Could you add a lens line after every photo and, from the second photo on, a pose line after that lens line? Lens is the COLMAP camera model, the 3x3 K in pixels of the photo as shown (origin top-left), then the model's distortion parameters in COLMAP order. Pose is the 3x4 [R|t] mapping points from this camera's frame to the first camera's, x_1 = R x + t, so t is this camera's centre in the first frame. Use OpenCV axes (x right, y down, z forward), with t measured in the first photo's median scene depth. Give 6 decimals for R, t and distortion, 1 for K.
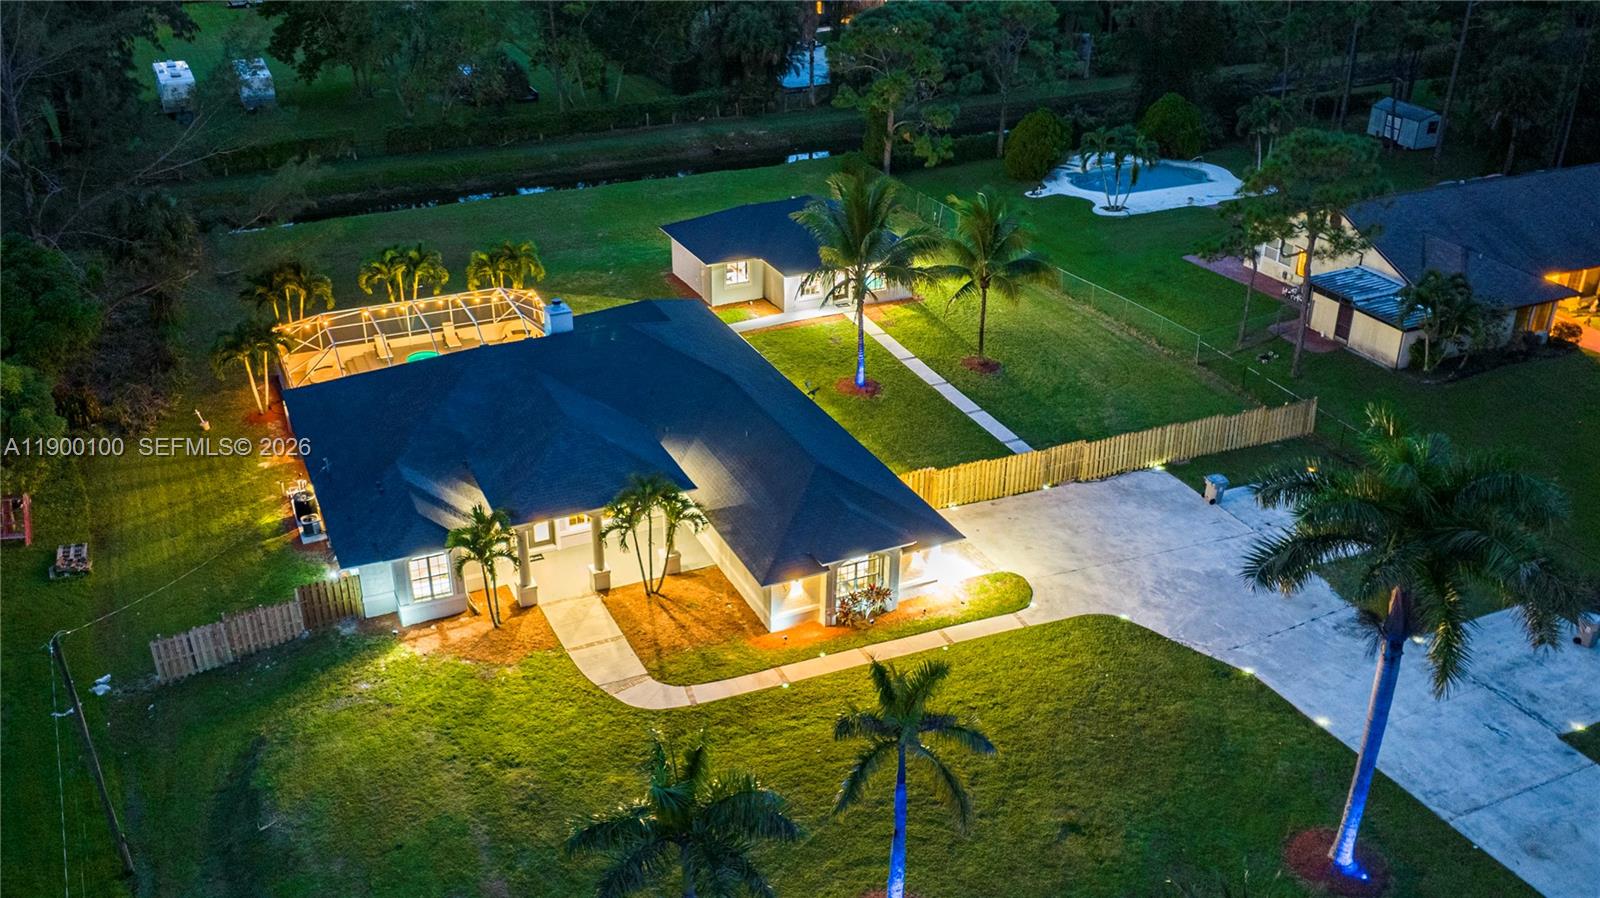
lens RADIAL K [[1436.0, 0, 758.3], [0, 1436.0, 452.3], [0, 0, 1]] dist [0.000451, -0.068784]
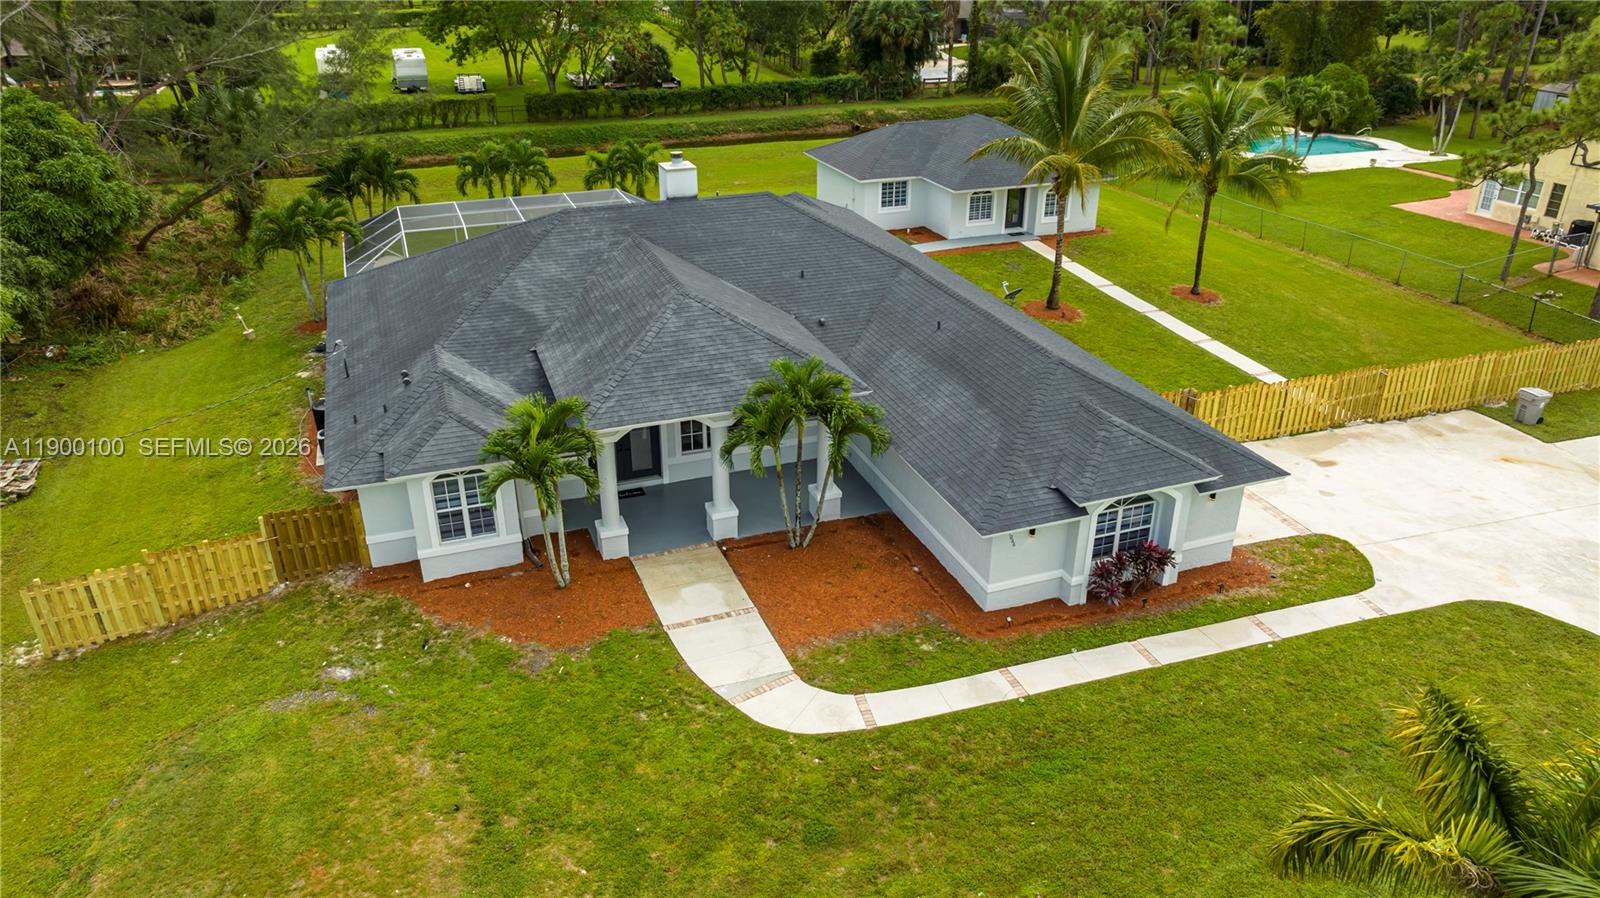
lens RADIAL K [[1134.7, 0, 797.5], [0, 1134.7, 453.2], [0, 0, 1]] dist [-0.036163, 0.037767]
pose [[0.998240, 0.029360, -0.051532, -0.049087], [-0.030182, 0.999428, -0.015247, 0.063349], [0.051055, 0.016775, 0.998555, 0.476836]]
